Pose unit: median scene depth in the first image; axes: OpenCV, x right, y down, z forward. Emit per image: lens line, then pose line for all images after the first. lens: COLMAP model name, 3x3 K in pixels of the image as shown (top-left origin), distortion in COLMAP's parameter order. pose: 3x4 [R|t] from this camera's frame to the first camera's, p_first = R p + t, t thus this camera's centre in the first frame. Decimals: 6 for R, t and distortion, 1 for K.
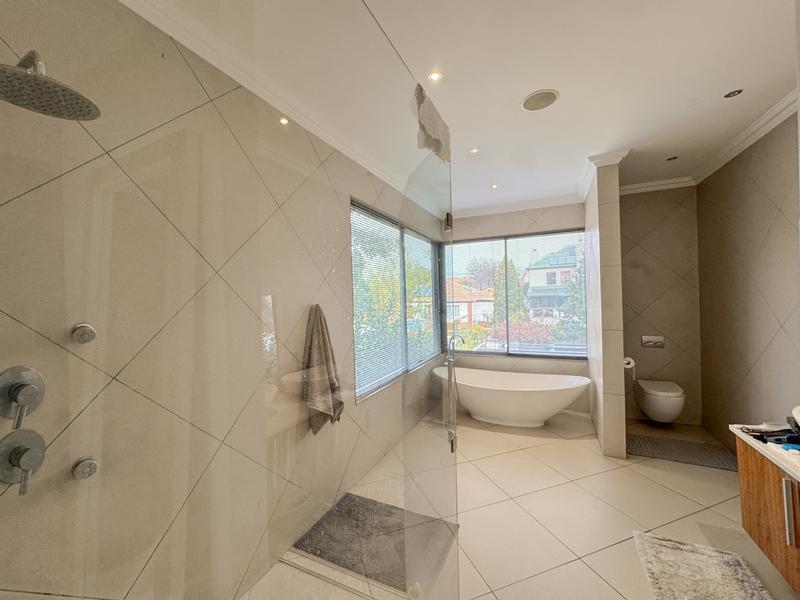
lens RADIAL K [[317.7, 0, 400.0], [0, 317.7, 300.0], [0, 0, 1]] dist [-0.002569, 0.000227]
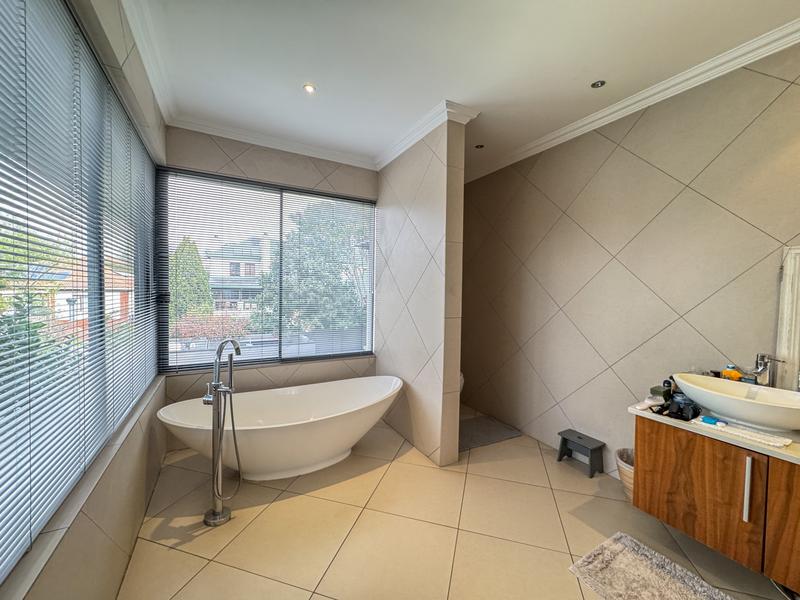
lens RADIAL K [[317.7, 0, 400.0], [0, 317.7, 300.0], [0, 0, 1]] dist [-0.002569, 0.000227]
pose [[0.579556, 0.012238, 0.814840, -0.090819], [-0.029767, 0.999538, 0.006159, 0.037954], [-0.814388, -0.027825, 0.579653, 0.509493]]
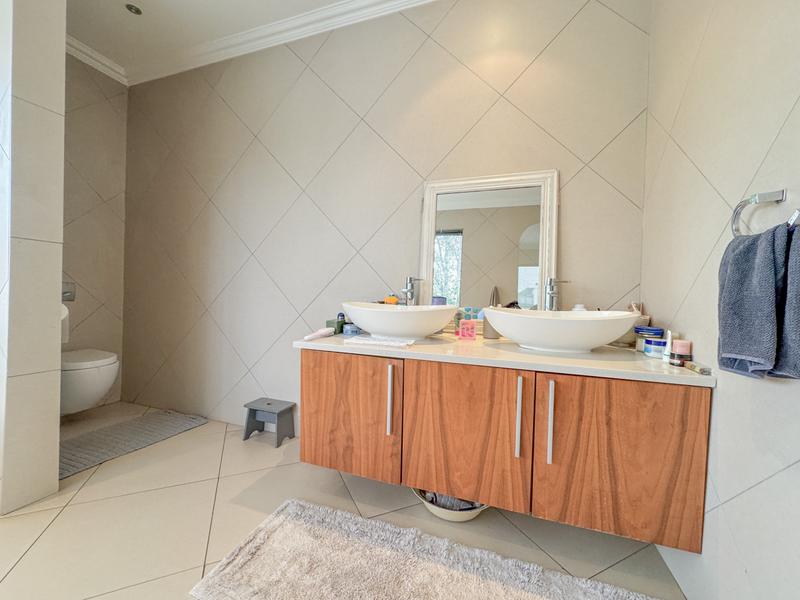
lens RADIAL K [[317.7, 0, 400.0], [0, 317.7, 300.0], [0, 0, 1]] dist [-0.002569, 0.000227]
pose [[-0.109596, 0.013759, 0.993881, 0.106926], [-0.021356, 0.999641, -0.016194, 0.148919], [-0.993747, -0.023001, -0.109263, 0.412913]]
